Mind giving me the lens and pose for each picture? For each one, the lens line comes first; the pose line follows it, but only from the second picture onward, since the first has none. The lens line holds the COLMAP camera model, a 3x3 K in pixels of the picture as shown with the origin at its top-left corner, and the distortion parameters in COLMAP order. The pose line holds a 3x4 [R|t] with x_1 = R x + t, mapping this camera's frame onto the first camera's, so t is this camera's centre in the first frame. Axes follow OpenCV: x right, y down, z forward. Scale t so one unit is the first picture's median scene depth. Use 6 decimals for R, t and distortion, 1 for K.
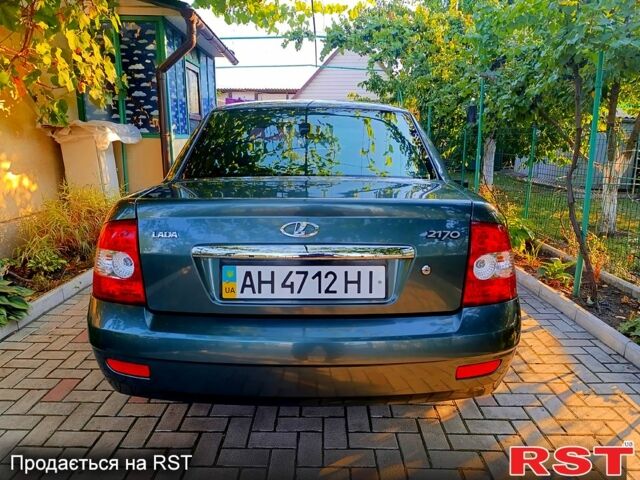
lens RADIAL K [[435.2, 0, 318.1], [0, 435.2, 242.2], [0, 0, 1]] dist [0.005724, -0.001532]
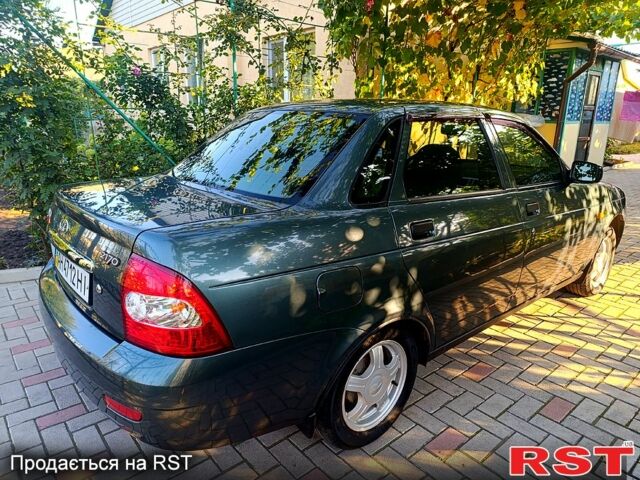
lens RADIAL K [[435.2, 0, 319.0], [0, 435.2, 238.9], [0, 0, 1]] dist [0.005724, -0.001532]
pose [[0.645611, 0.216304, -0.732392, 0.353201], [-0.182998, 0.974925, 0.126619, 0.137337], [0.741416, 0.052279, 0.669006, -0.727104]]
